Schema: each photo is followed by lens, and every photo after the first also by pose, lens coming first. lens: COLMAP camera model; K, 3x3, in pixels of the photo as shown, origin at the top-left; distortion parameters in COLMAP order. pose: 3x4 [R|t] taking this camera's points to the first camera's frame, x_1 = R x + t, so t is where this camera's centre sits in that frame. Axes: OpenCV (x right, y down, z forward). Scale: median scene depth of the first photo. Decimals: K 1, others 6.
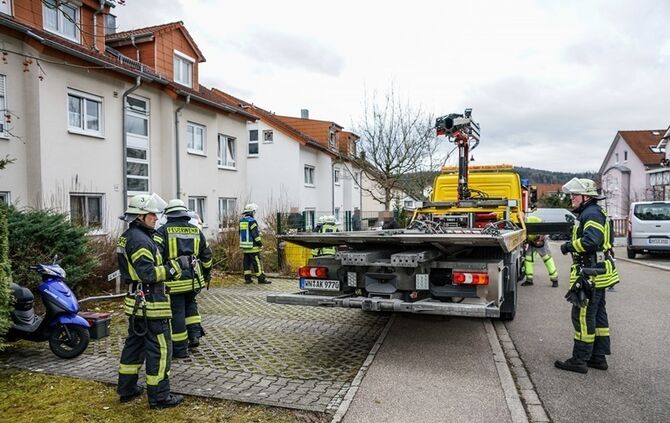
lens RADIAL K [[465.2, 0, 327.7], [0, 465.2, 226.4], [0, 0, 1]] dist [-0.108193, 0.078186]
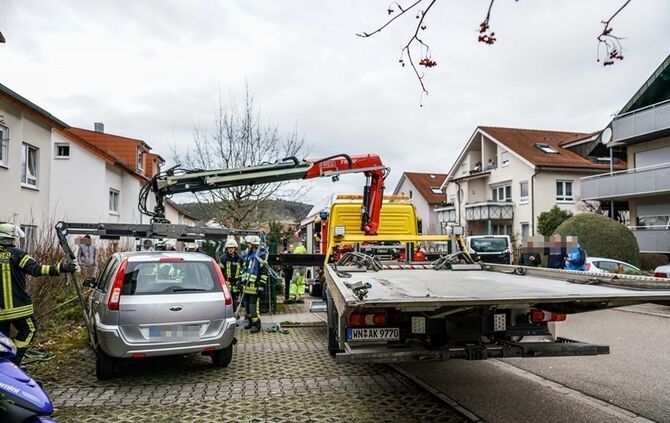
lens RADIAL K [[484.8, 0, 336.1], [0, 484.8, 226.4], [0, 0, 1]] dist [-0.099835, 0.093294]
pose [[0.875009, 0.021729, 0.483618, -0.212345], [0.010371, 0.997922, -0.063601, -0.007405], [-0.483995, 0.060667, 0.872965, 0.098501]]
